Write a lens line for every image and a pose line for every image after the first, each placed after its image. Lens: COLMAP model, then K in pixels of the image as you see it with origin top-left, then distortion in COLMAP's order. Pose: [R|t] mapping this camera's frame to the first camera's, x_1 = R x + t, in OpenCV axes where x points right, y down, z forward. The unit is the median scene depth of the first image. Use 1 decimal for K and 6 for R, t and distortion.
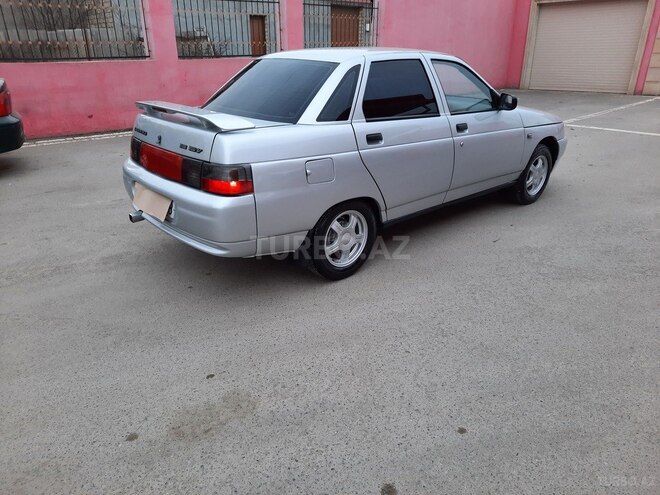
lens RADIAL K [[487.1, 0, 330.0], [0, 487.1, 247.5], [0, 0, 1]] dist [0.059366, -0.051347]
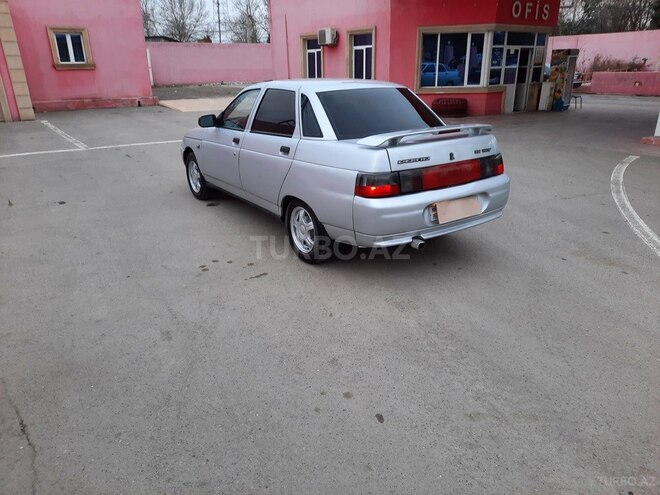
lens RADIAL K [[481.3, 0, 330.0], [0, 481.3, 247.5], [0, 0, 1]] dist [0.057987, -0.050047]
pose [[0.108163, -0.344794, 0.932426, -1.329739], [0.386885, 0.878588, 0.280007, -0.401407], [-0.915762, 0.330455, 0.228427, 0.925169]]
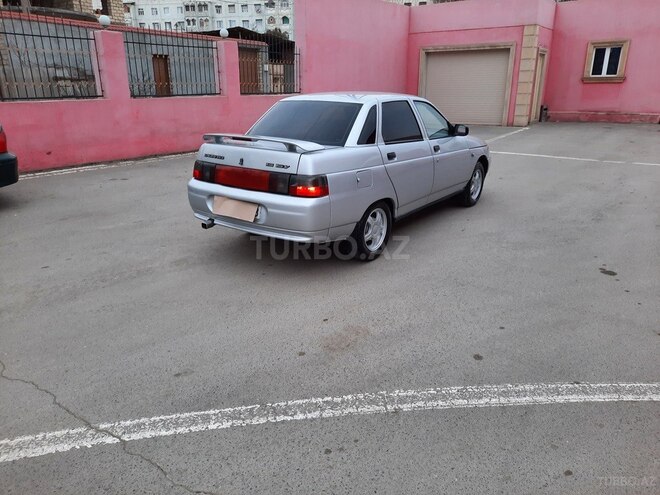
lens RADIAL K [[487.1, 0, 330.0], [0, 487.1, 247.5], [0, 0, 1]] dist [0.059366, -0.051347]
pose [[0.974375, -0.067824, 0.214459, -0.355408], [0.082066, 0.994926, -0.058206, 0.092970], [-0.209423, 0.074314, 0.974997, -0.273390]]
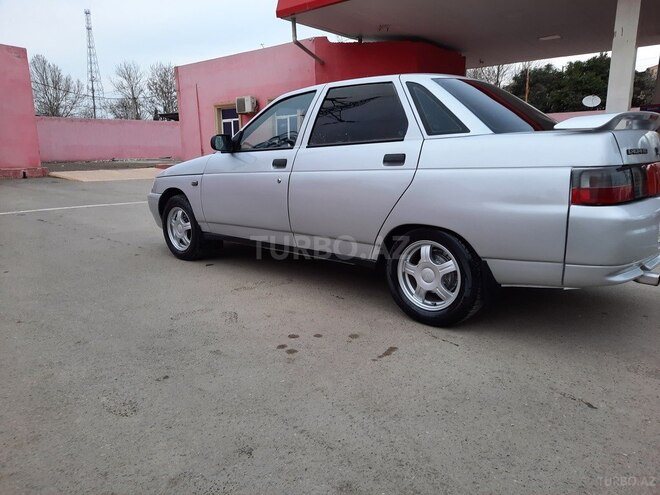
lens RADIAL K [[481.3, 0, 330.0], [0, 481.3, 247.5], [0, 0, 1]] dist [0.057987, -0.050047]
pose [[-0.129135, -0.187310, 0.973776, -0.962938], [0.389494, 0.893495, 0.223519, -0.411121], [-0.911931, 0.408144, -0.042425, 1.387358]]
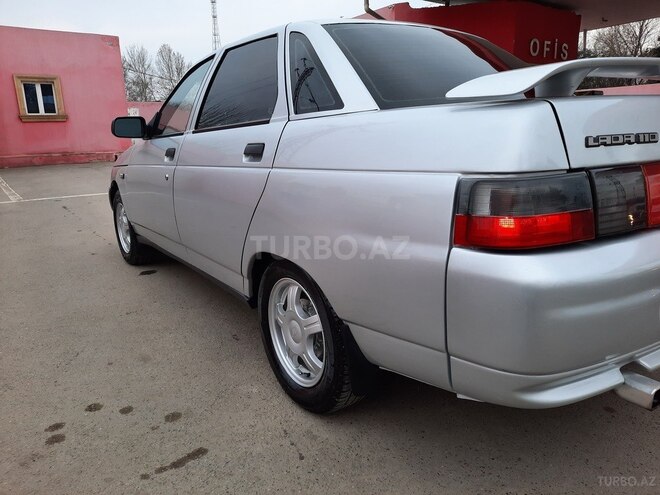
lens RADIAL K [[488.3, 0, 327.3], [0, 488.3, 241.0], [0, 0, 1]] dist [0.011675, 0.000172]
pose [[0.104608, -0.215004, 0.970994, -0.711509], [0.403471, 0.901567, 0.156164, -0.290146], [-0.908993, 0.375433, 0.181060, 1.079168]]
